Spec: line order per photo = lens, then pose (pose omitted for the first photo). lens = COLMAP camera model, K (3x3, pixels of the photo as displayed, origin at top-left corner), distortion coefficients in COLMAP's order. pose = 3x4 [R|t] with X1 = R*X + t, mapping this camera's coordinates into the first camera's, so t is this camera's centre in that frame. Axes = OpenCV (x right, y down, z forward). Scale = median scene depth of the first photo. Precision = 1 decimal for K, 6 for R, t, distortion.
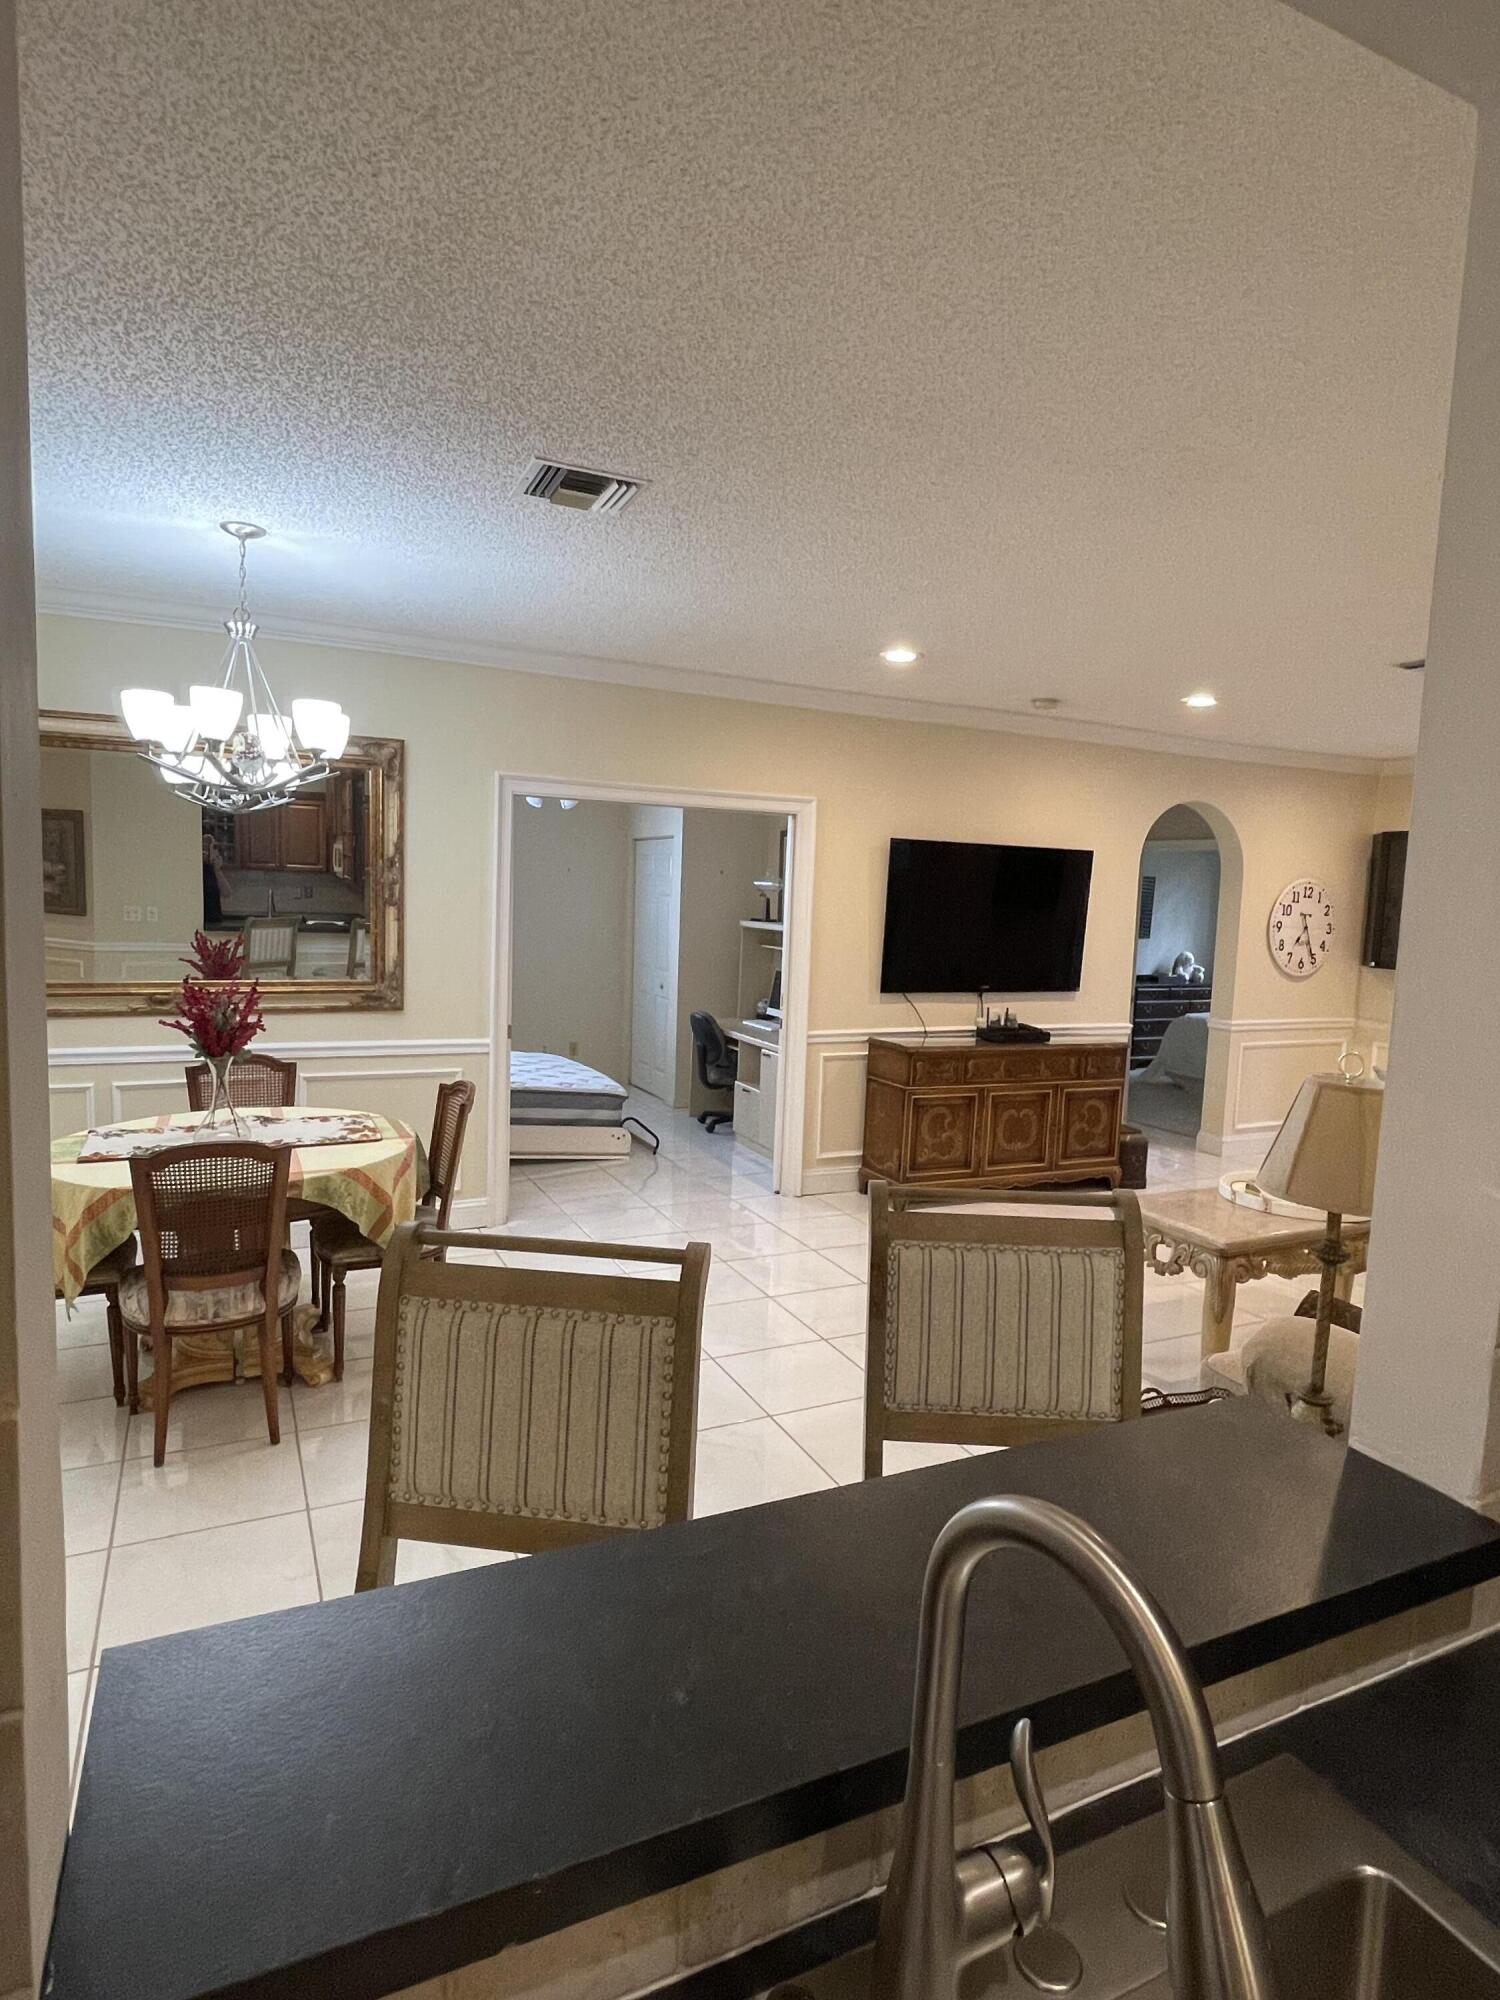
lens RADIAL K [[1107.9, 0, 750.0], [0, 1107.9, 1000.0], [0, 0, 1]] dist [0.001617, -0.001383]
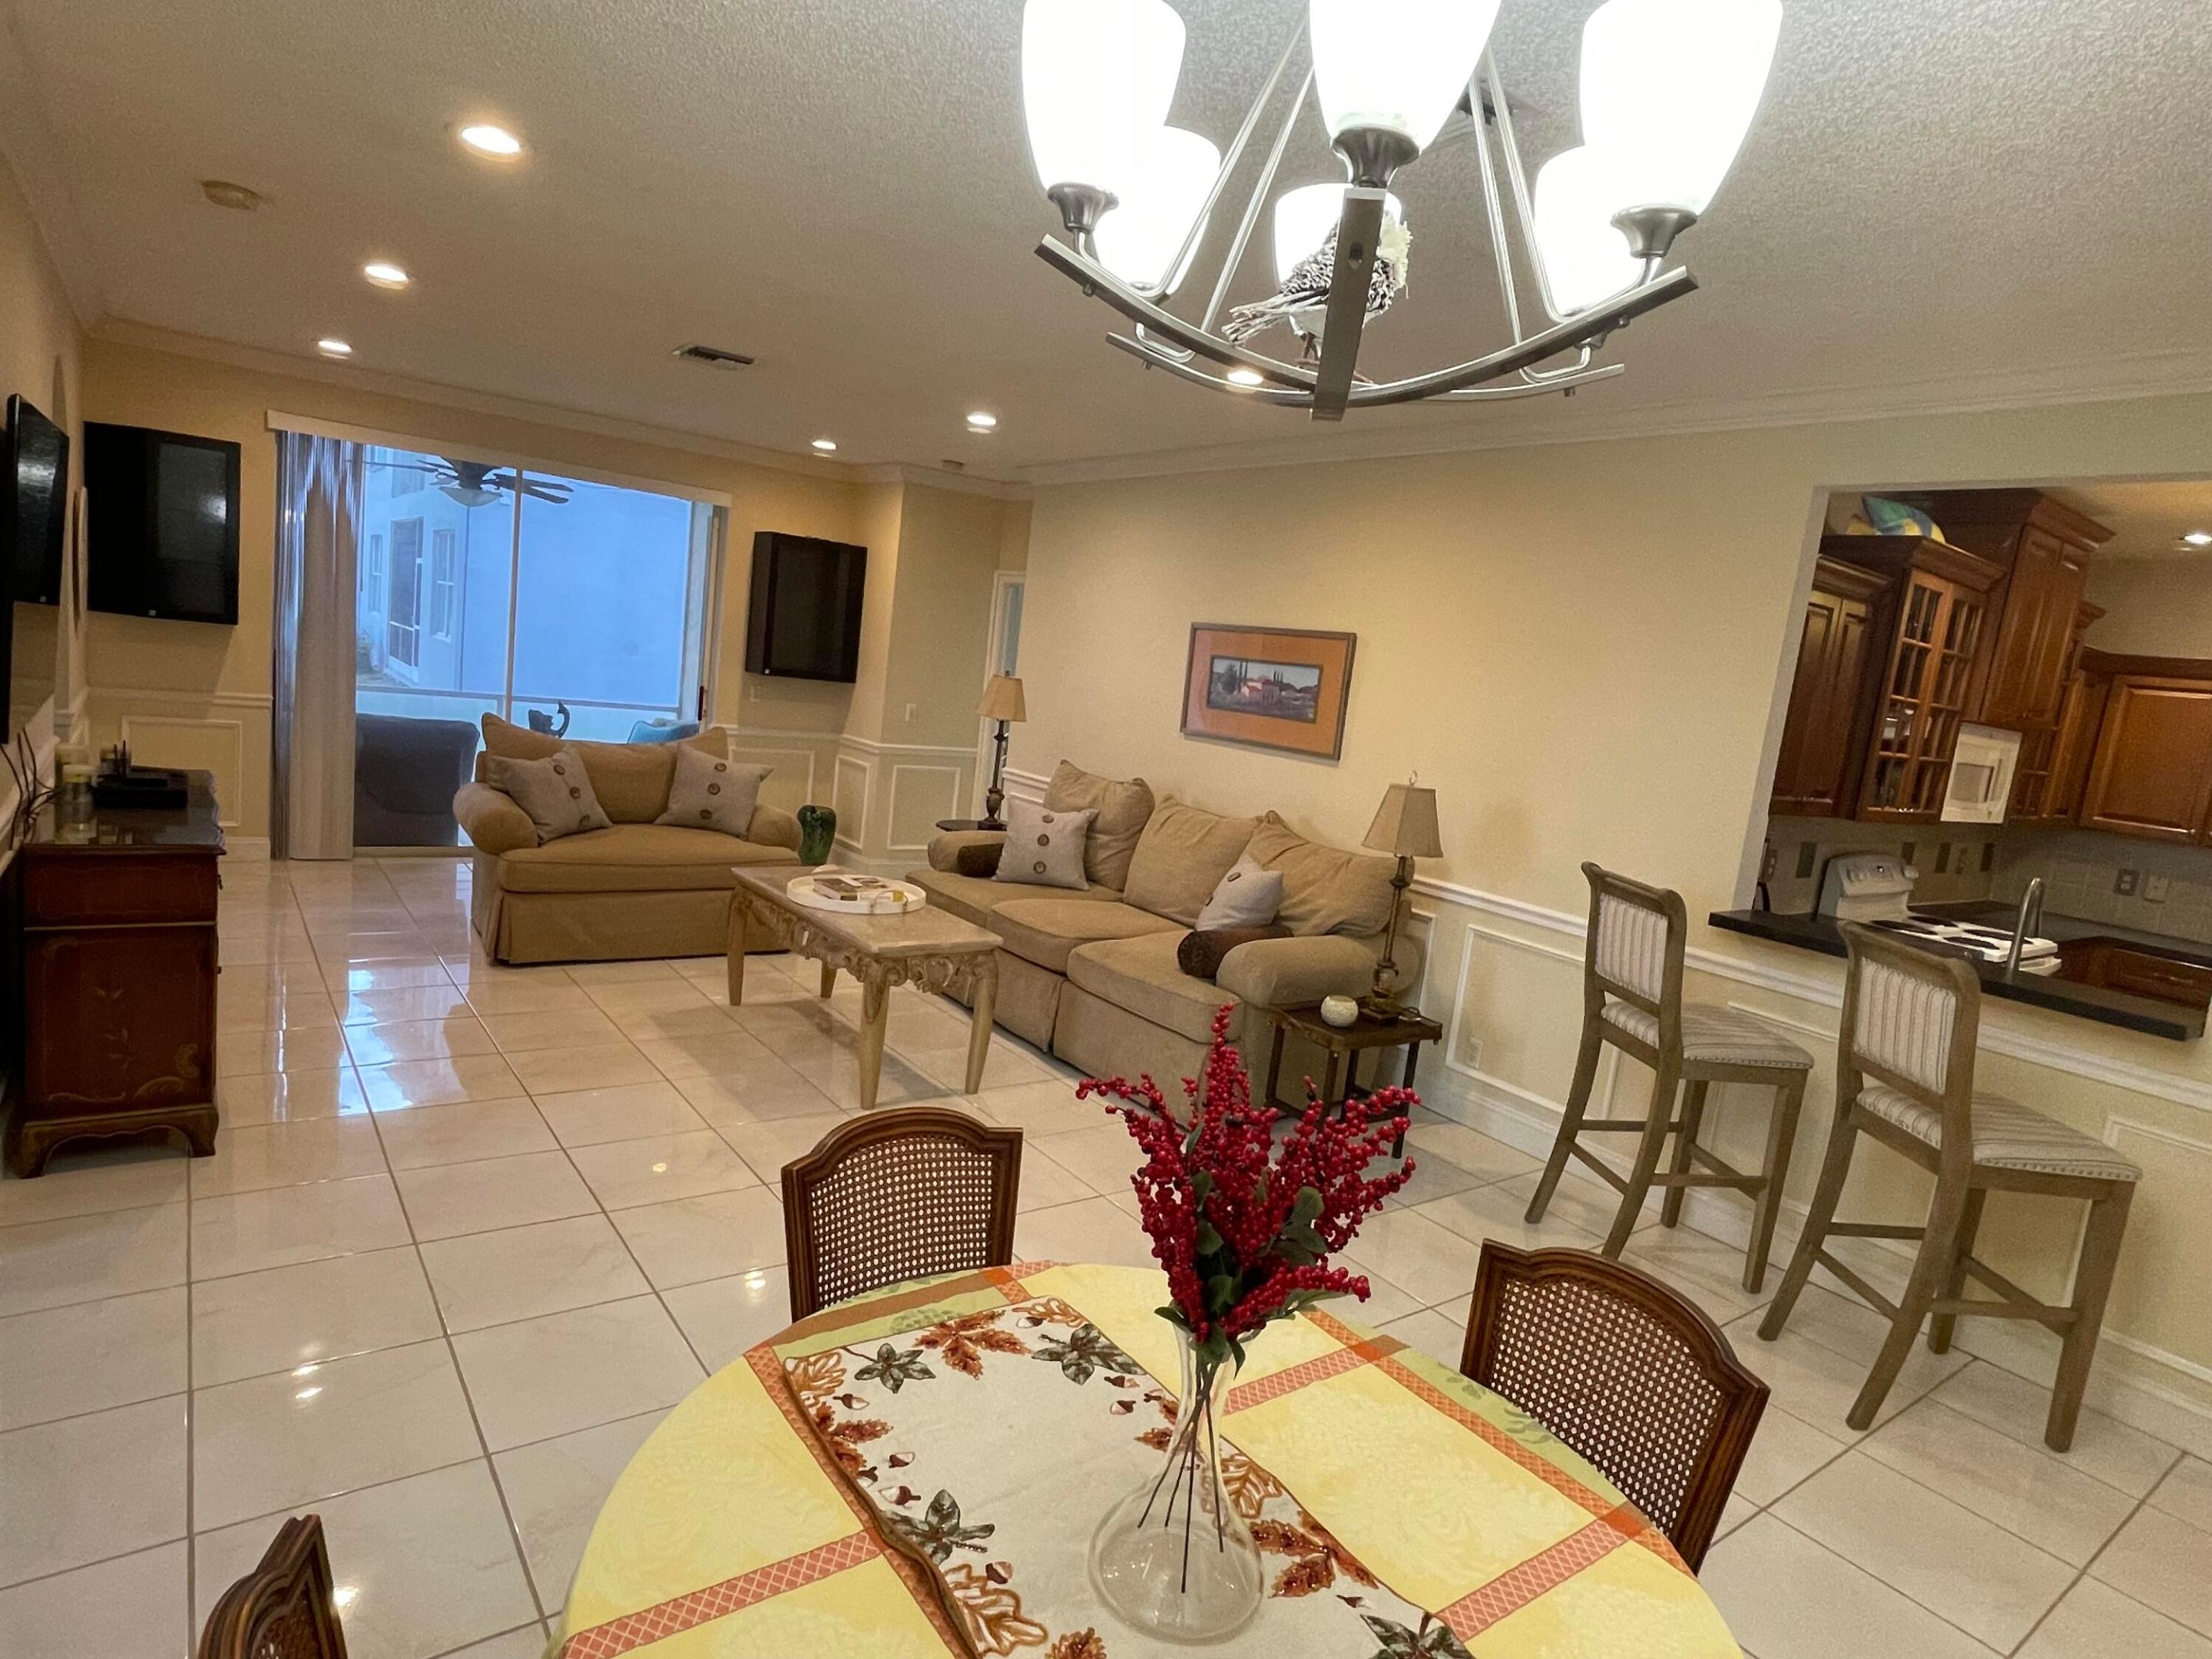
lens RADIAL K [[1225.3, 0, 1106.0], [0, 1225.3, 829.5], [0, 0, 1]] dist [0.001617, -0.001383]
pose [[-0.193402, -0.196631, 0.961214, -0.466436], [-0.027849, 0.980417, 0.194956, -0.085095], [-0.980724, 0.010936, -0.195090, 0.672565]]
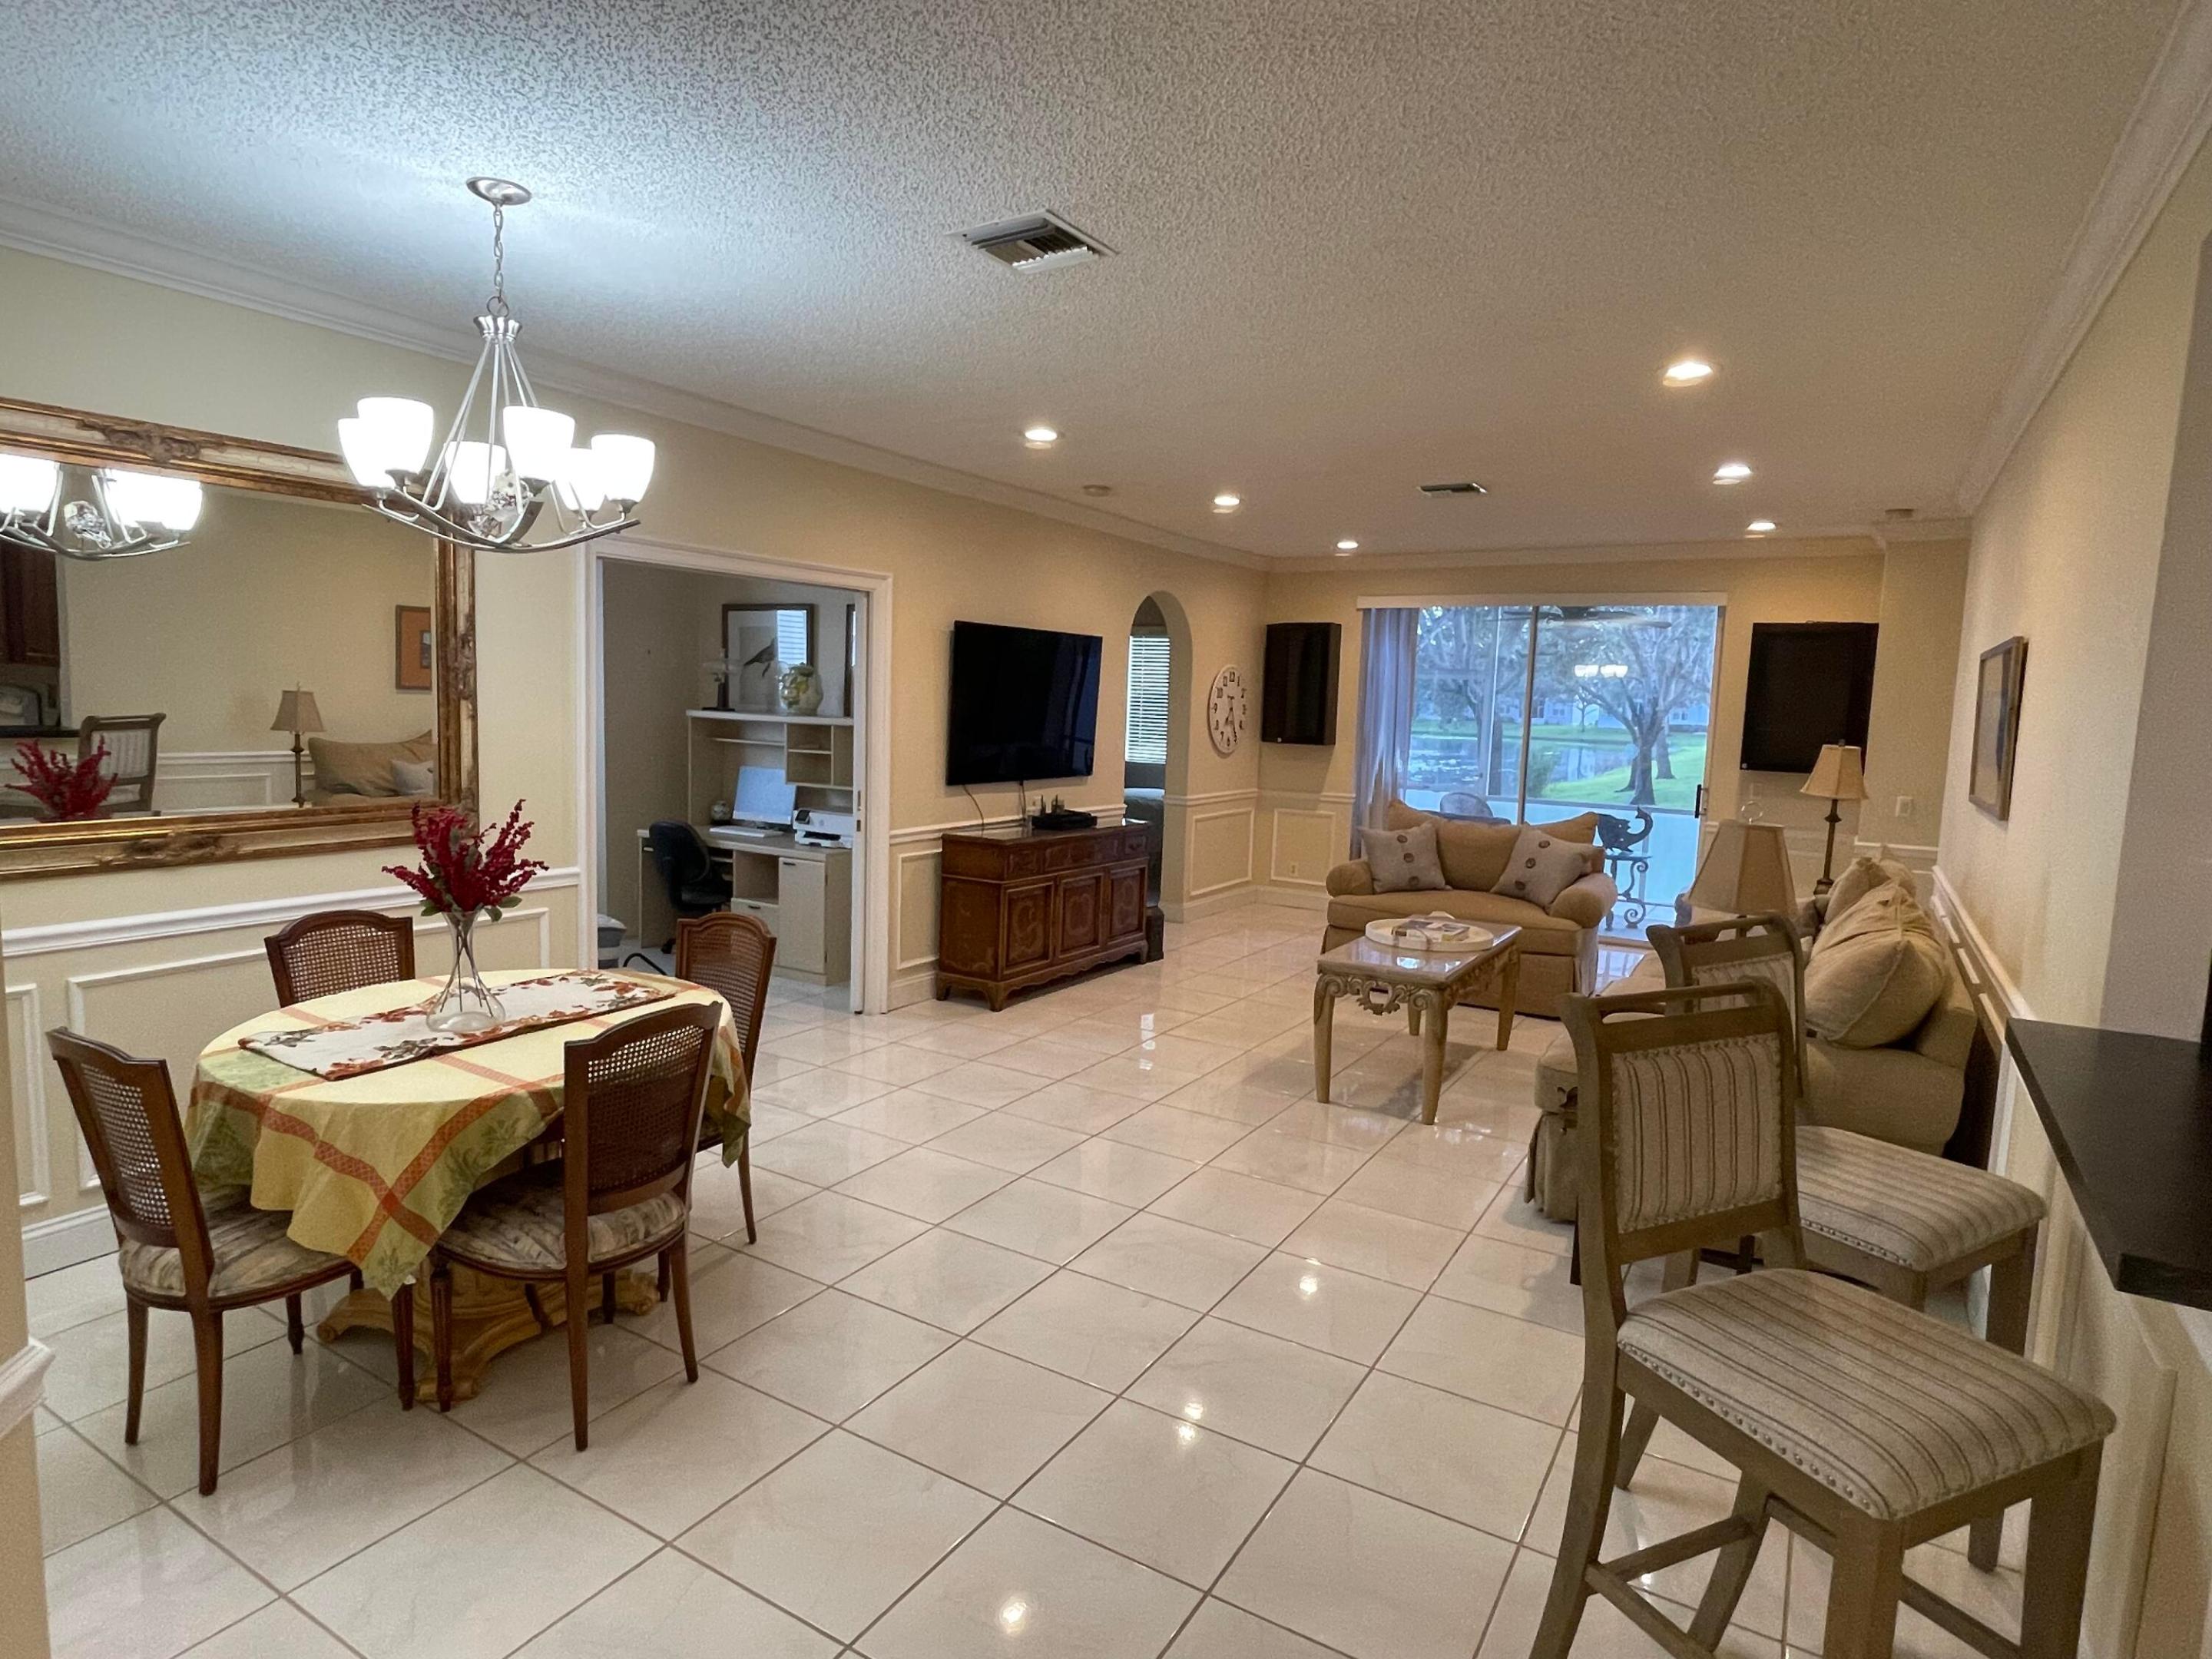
lens RADIAL K [[1225.3, 0, 1106.0], [0, 1225.3, 829.5], [0, 0, 1]] dist [0.001617, -0.001383]
pose [[0.837787, -0.068304, 0.541707, -0.340203], [0.050794, 0.997592, 0.047231, -0.011742], [-0.543629, -0.012054, 0.839239, 0.055667]]
